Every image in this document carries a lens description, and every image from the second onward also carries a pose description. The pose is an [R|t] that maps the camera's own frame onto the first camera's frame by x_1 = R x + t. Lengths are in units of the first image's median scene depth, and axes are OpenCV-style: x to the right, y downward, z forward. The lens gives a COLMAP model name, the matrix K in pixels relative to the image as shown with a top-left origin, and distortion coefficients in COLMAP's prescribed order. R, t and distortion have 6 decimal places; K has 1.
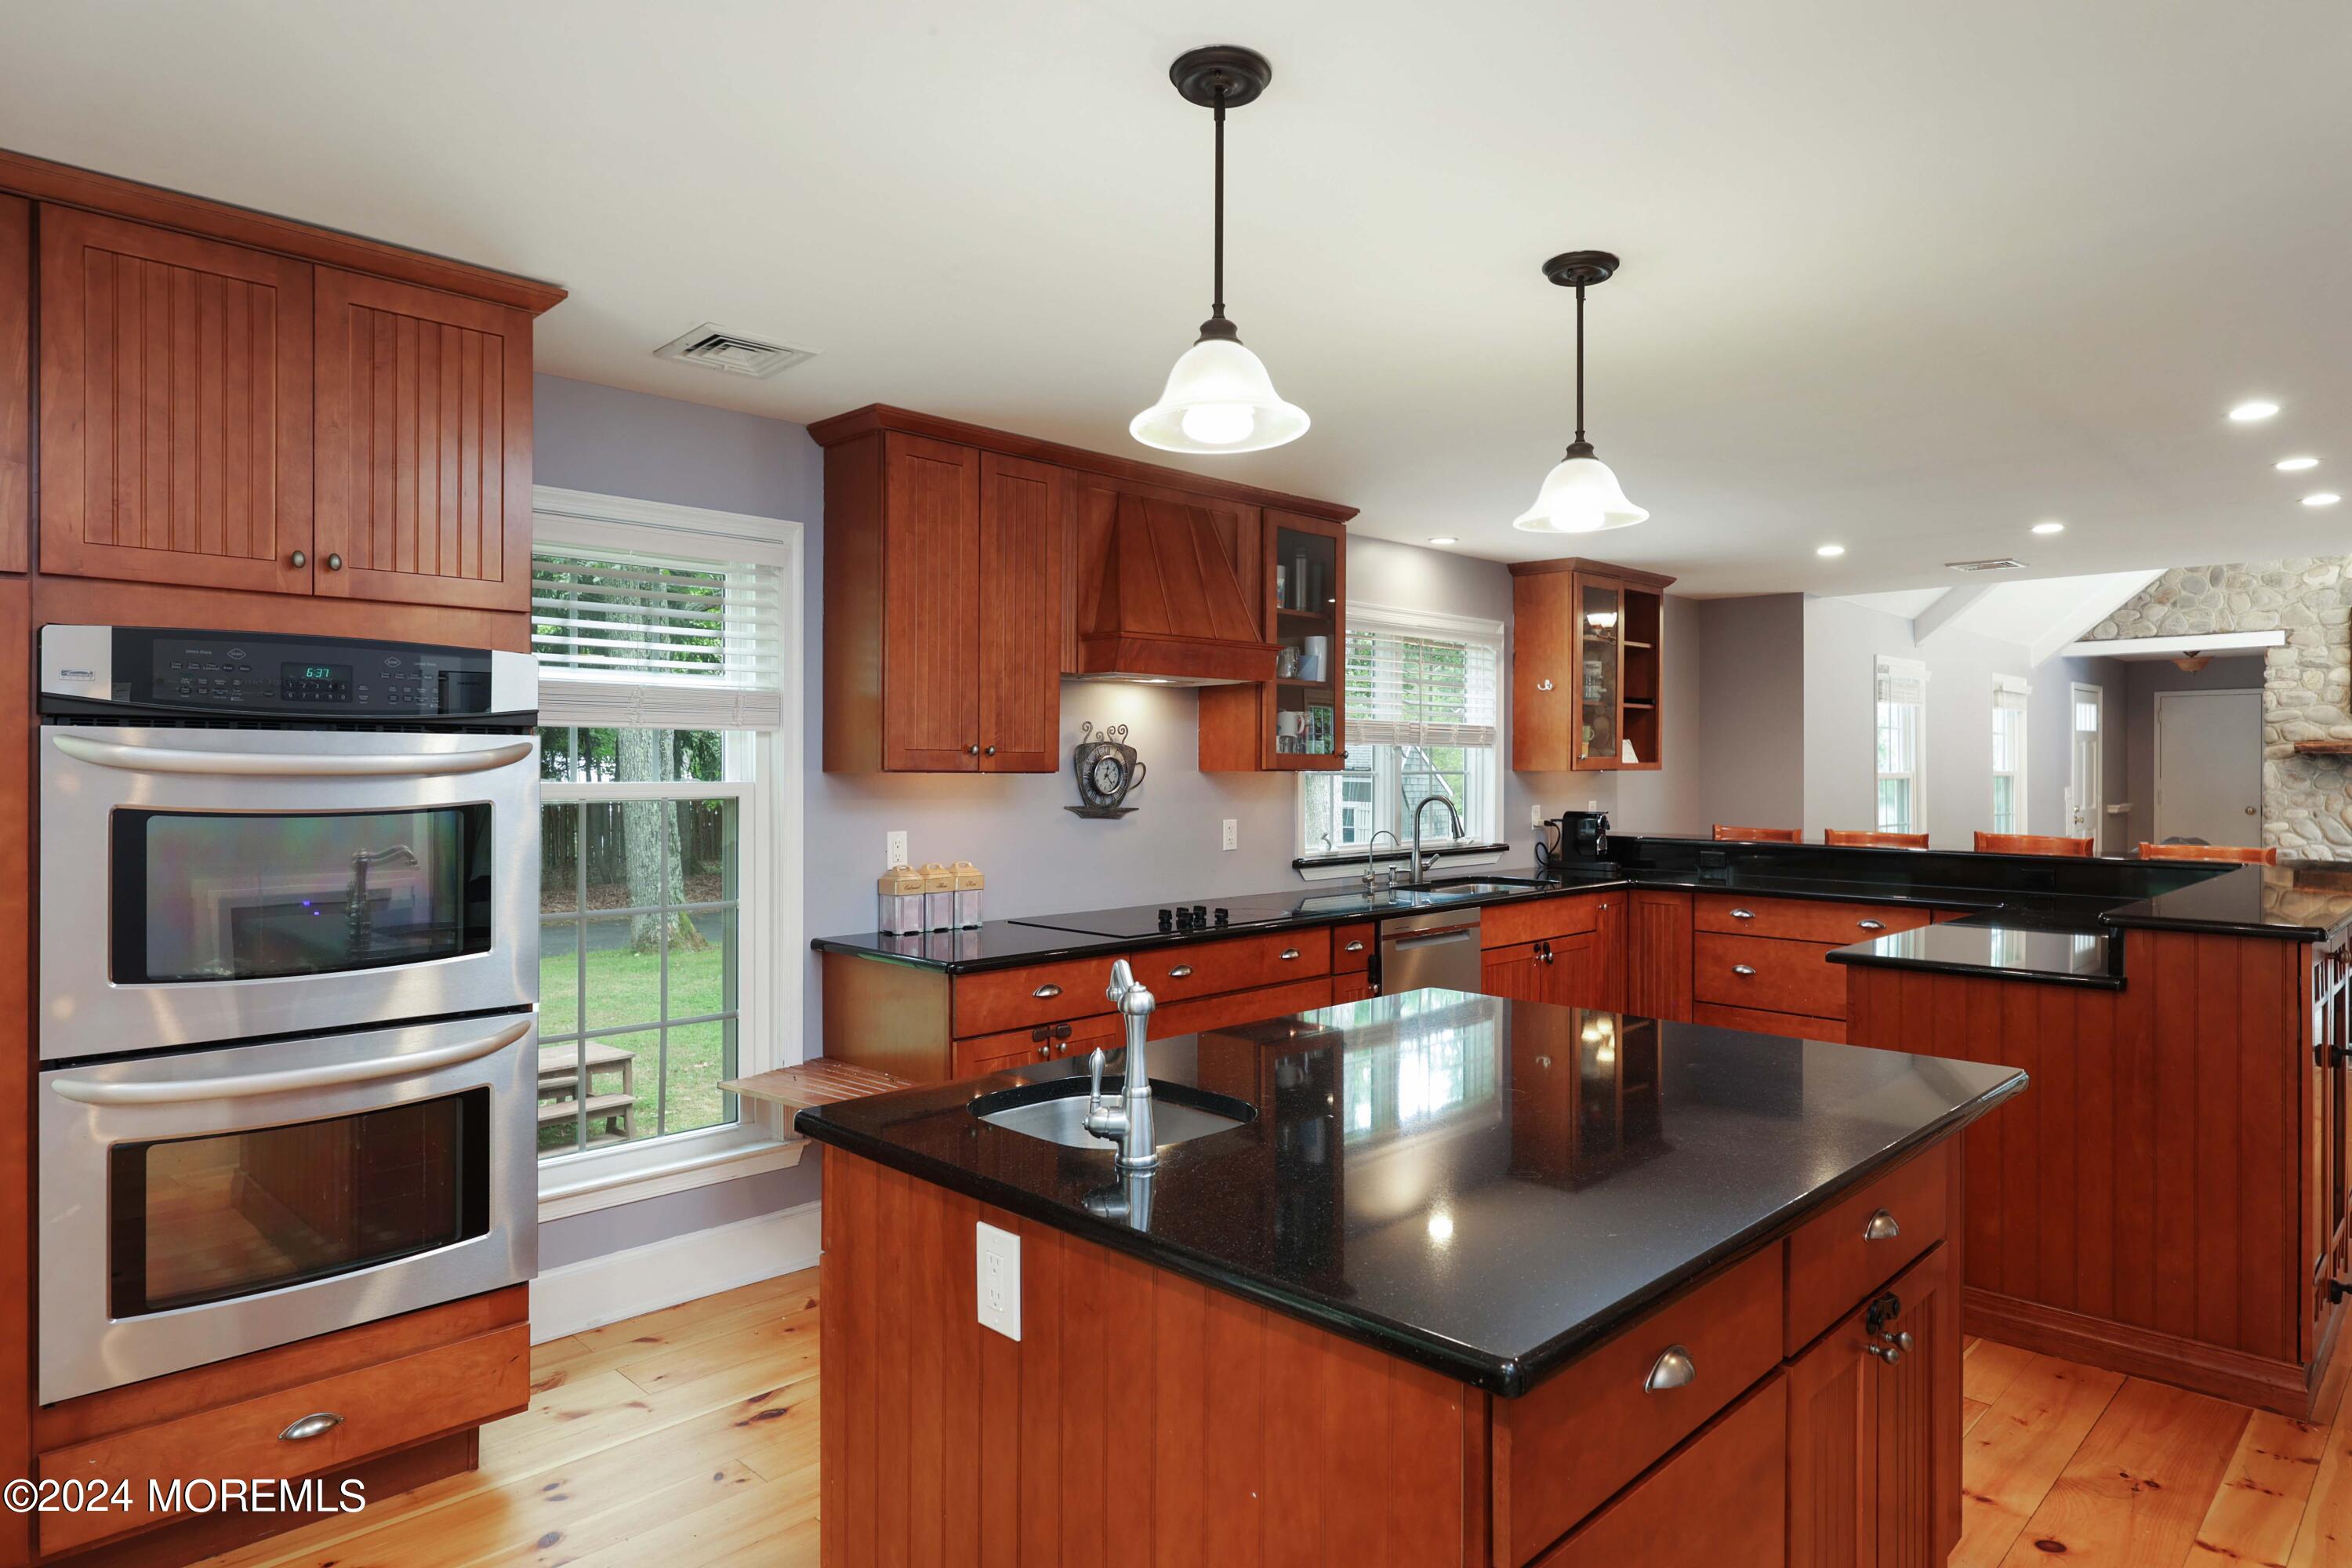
lens RADIAL K [[1378.5, 0, 1166.3], [0, 1378.5, 783.5], [0, 0, 1]] dist [-0.001447, 0.003289]
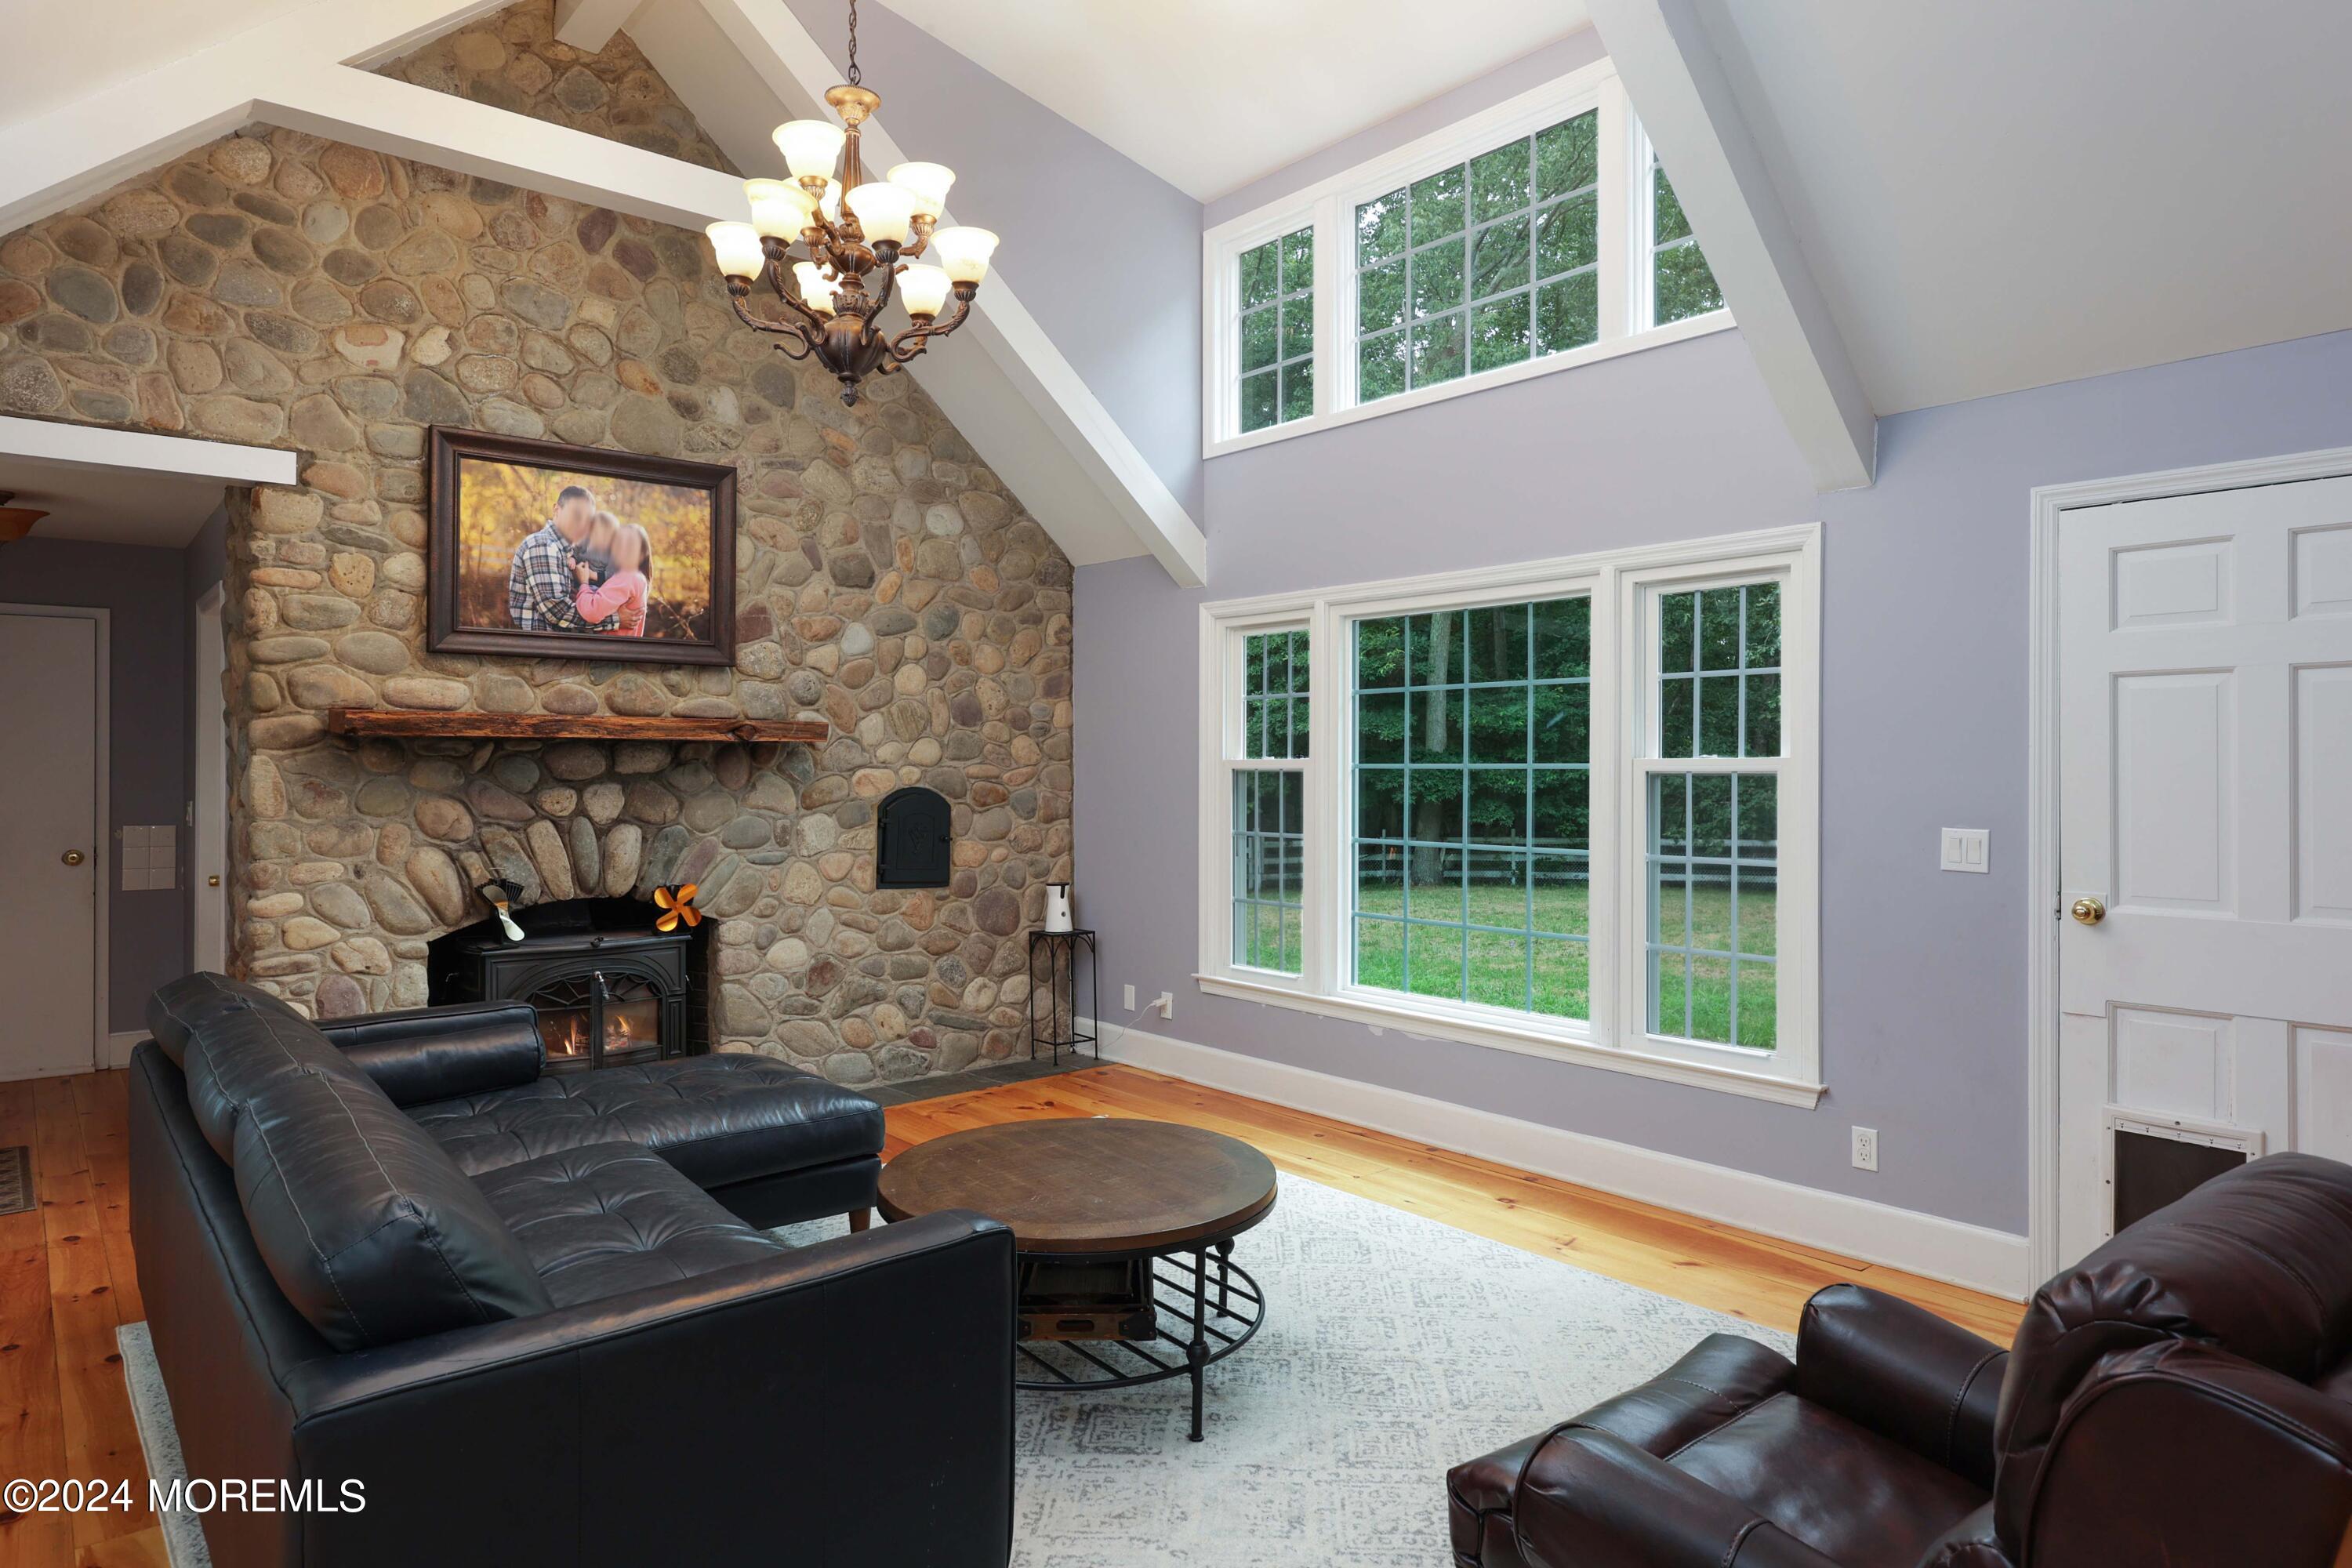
lens RADIAL K [[1378.5, 0, 1169.7], [0, 1378.5, 764.0], [0, 0, 1]] dist [-0.001447, 0.003289]
pose [[0.078763, 0.003841, 0.996886, 0.407379], [0.012615, 0.999909, -0.004849, -0.007141], [-0.996814, 0.012958, 0.078708, 0.706566]]
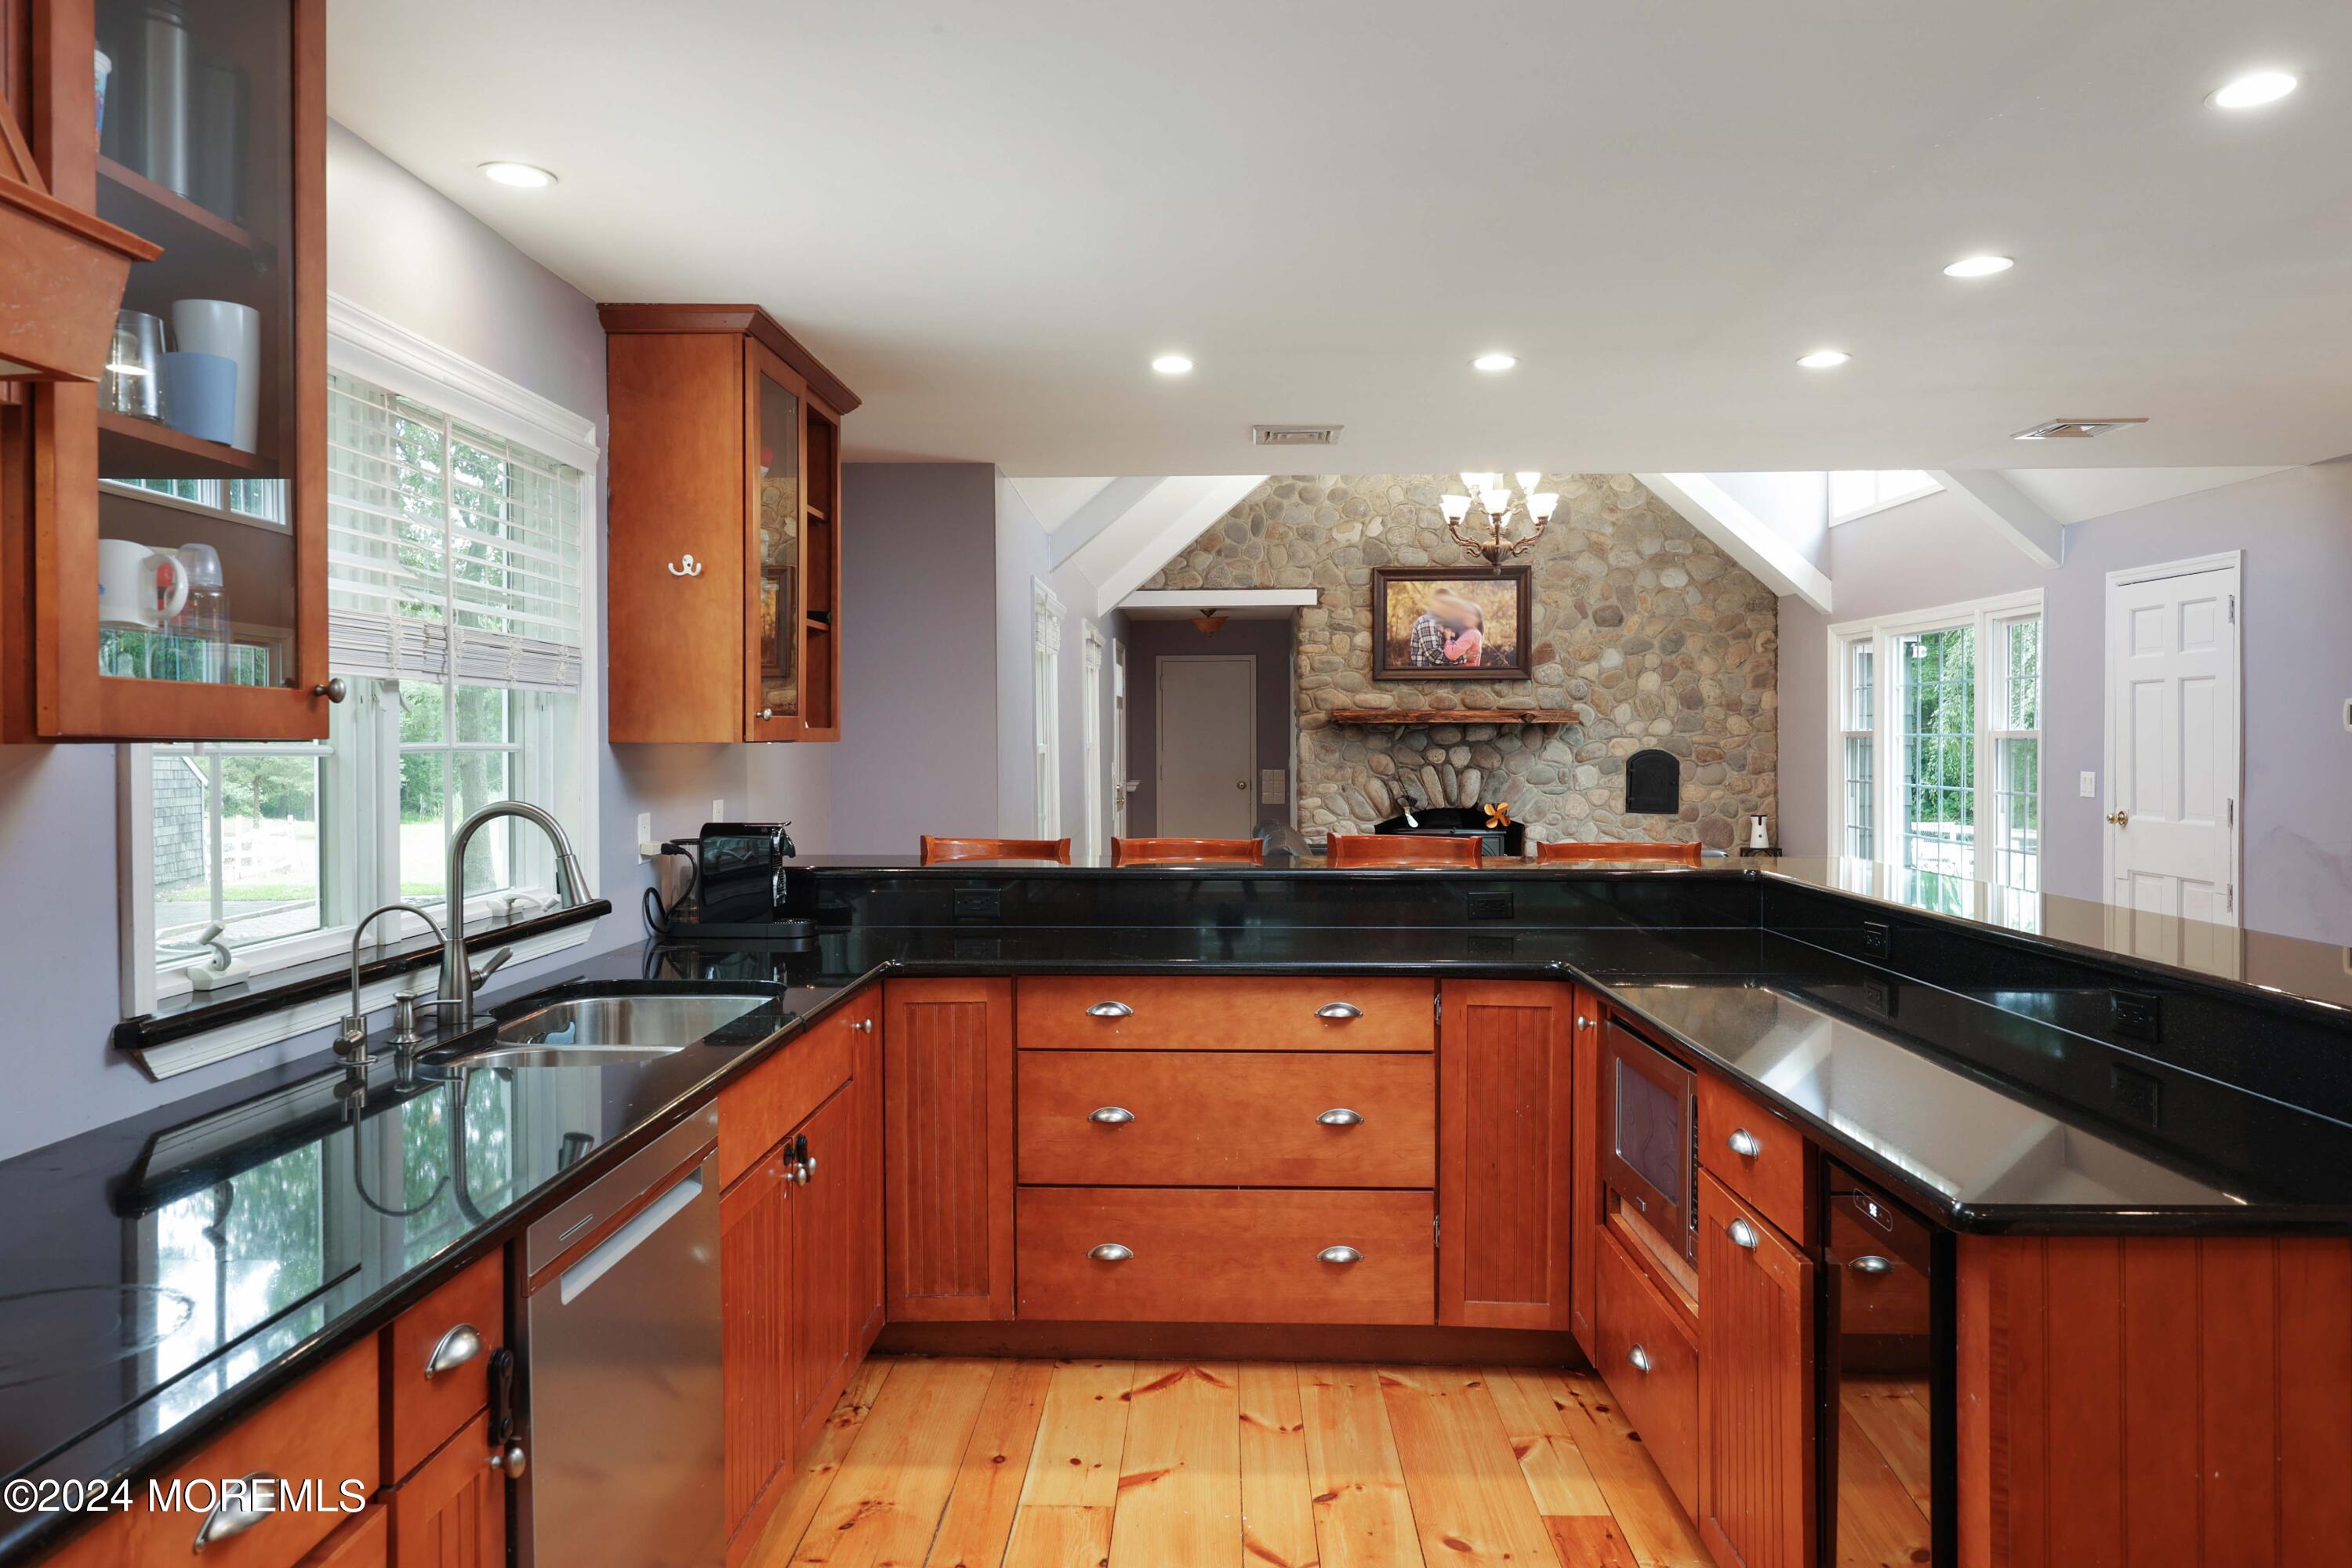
lens RADIAL K [[1602.1, 0, 1194.3], [0, 1602.1, 748.7], [0, 0, 1]] dist [0.007042, -0.003682]
pose [[0.716311, -0.006013, 0.697755, 0.006572], [0.011691, 0.999926, -0.003385, -0.001930], [-0.697683, 0.010582, 0.716328, 0.299110]]
